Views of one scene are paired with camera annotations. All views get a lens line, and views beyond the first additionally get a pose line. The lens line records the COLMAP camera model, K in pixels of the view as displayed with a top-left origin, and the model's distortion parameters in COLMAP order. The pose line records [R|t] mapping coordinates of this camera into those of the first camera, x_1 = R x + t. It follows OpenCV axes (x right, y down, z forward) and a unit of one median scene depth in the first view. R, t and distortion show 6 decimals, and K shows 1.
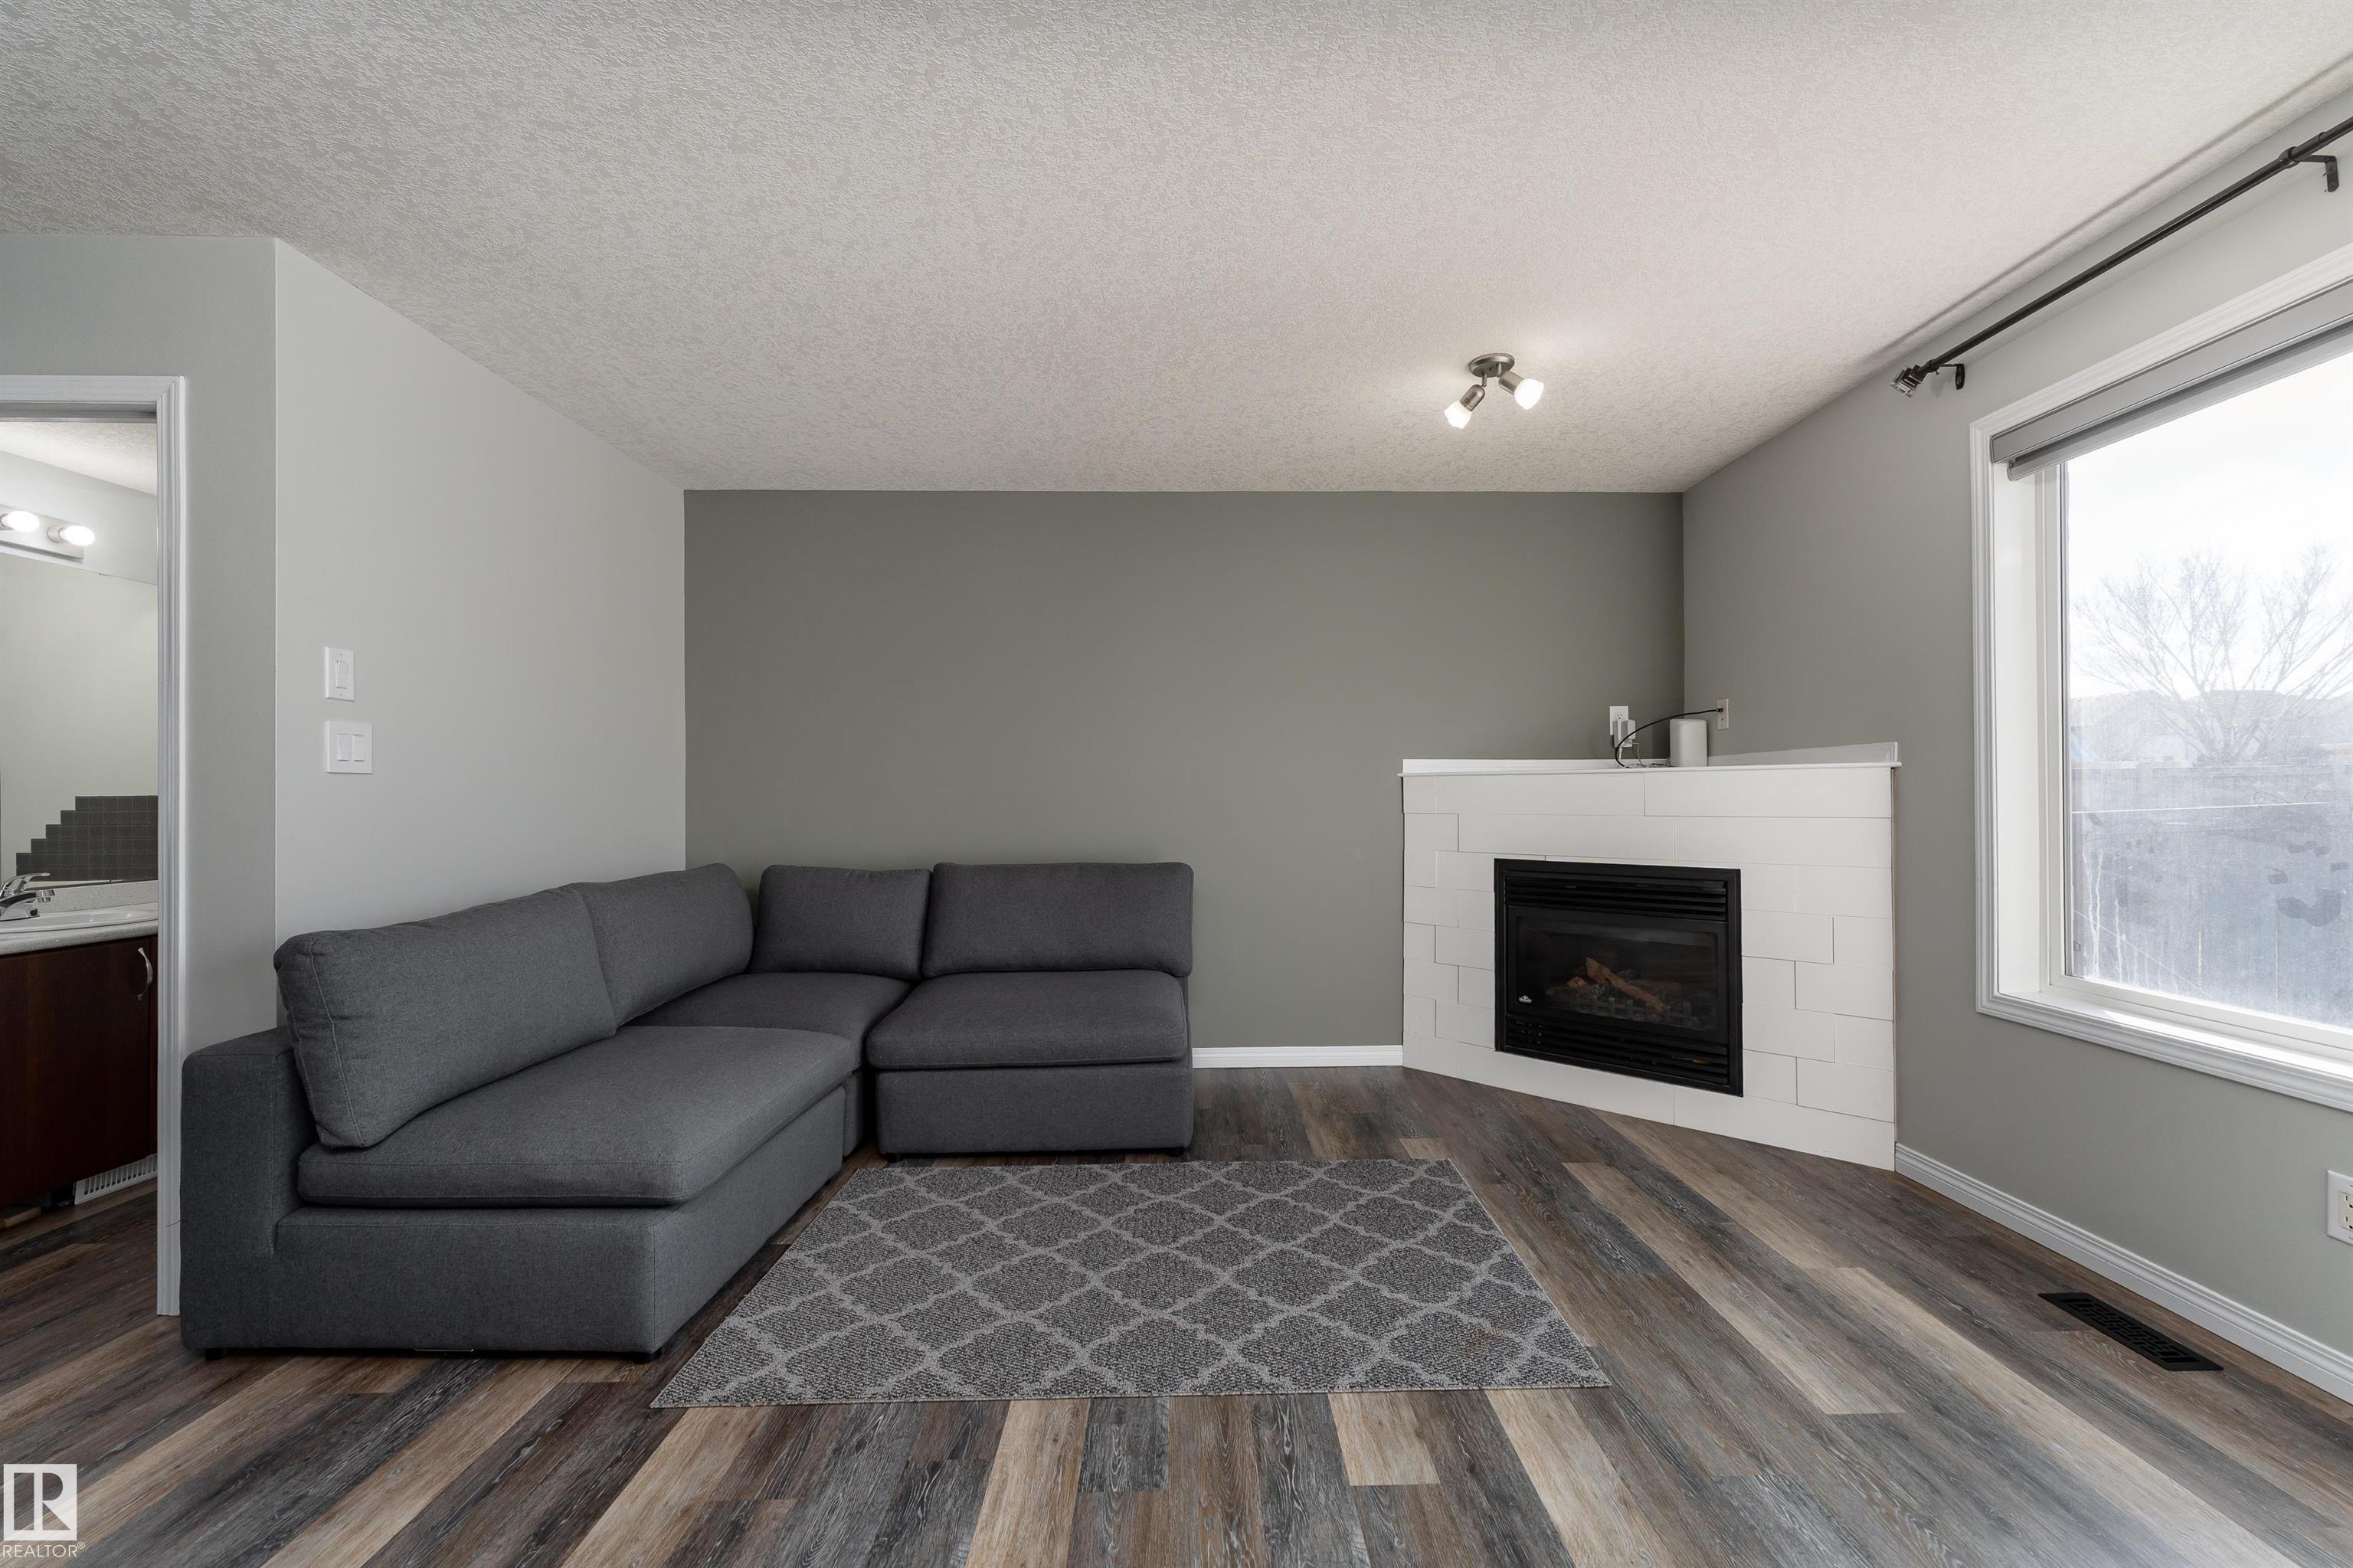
lens RADIAL K [[963.7, 0, 1197.7], [0, 963.7, 796.7], [0, 0, 1]] dist [-0.000851, -0.000004]
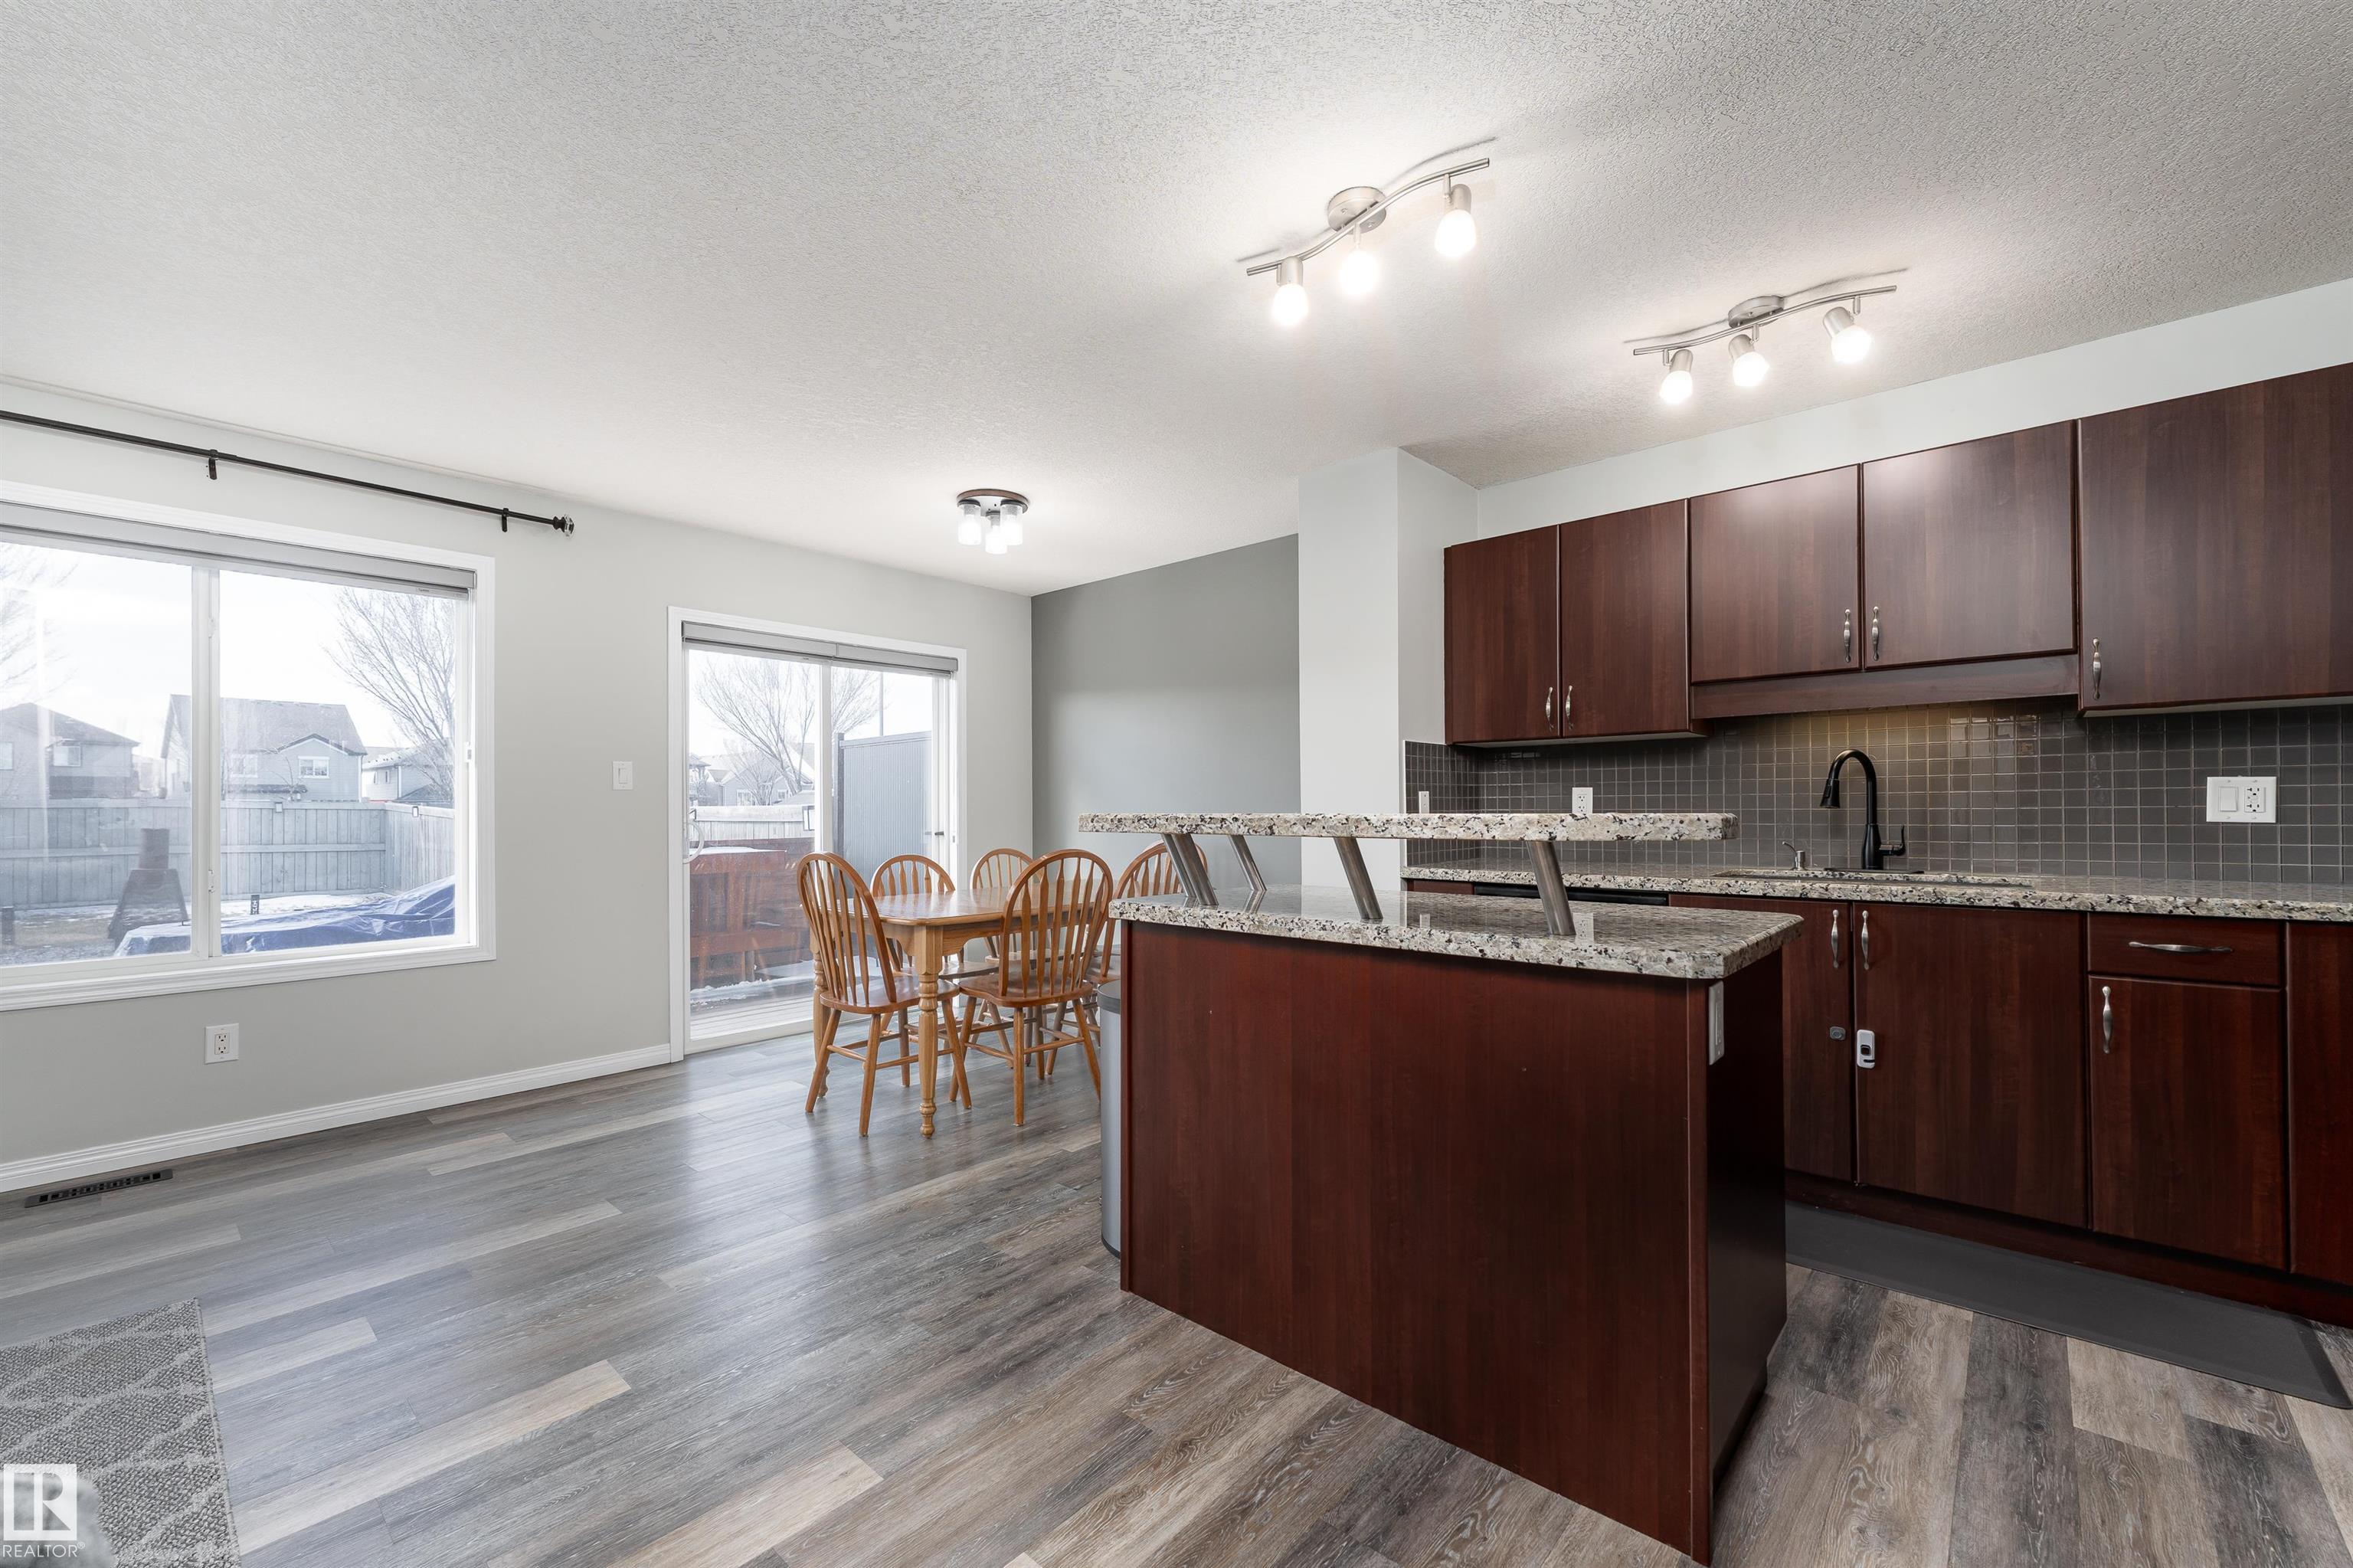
lens RADIAL K [[949.0, 0, 1175.7], [0, 949.0, 805.2], [0, 0, 1]] dist [-0.000254, 0.000081]
pose [[-0.729951, 0.013385, 0.683368, -0.909930], [0.010400, 0.999910, -0.008477, 0.008336], [-0.683420, 0.000919, -0.730025, 0.719988]]
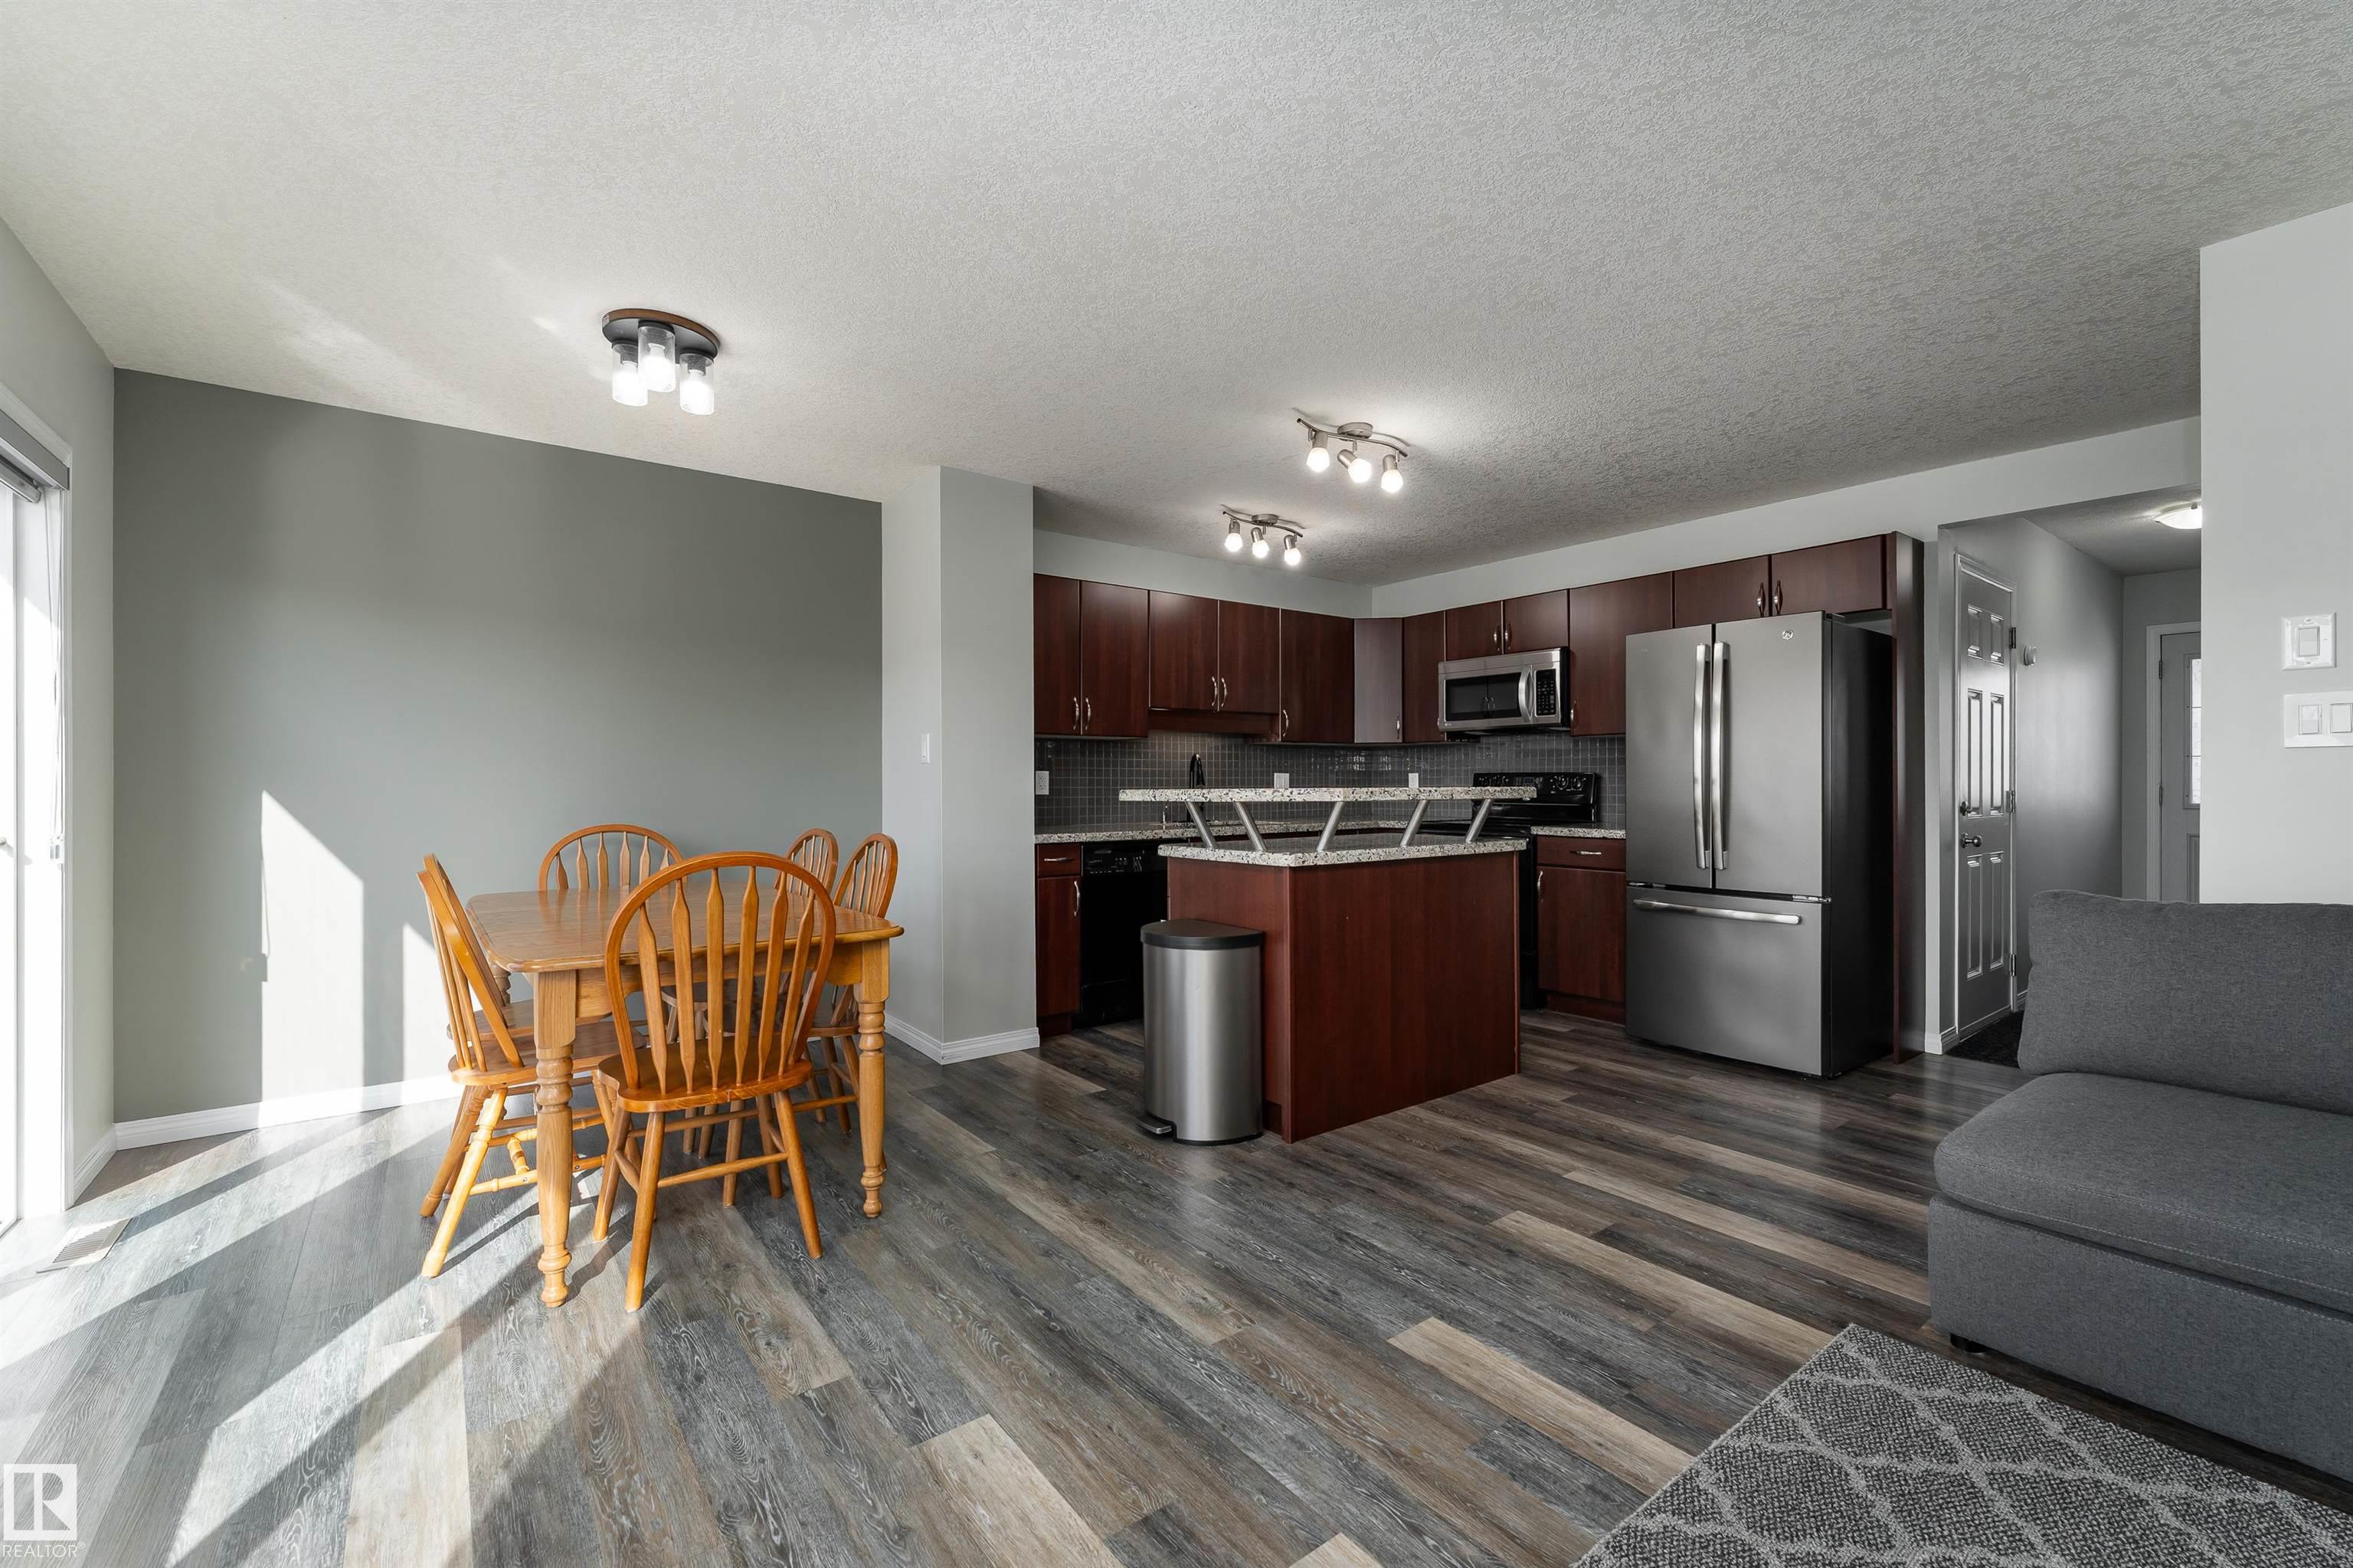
lens RADIAL K [[978.2, 0, 1176.5], [0, 978.2, 784.0], [0, 0, 1]] dist [-0.000735, -0.000021]
pose [[-0.809196, 0.008490, -0.587478, 0.496532], [0.008161, 0.999962, 0.003211, -0.001743], [0.587482, -0.002196, -0.809234, 0.999023]]
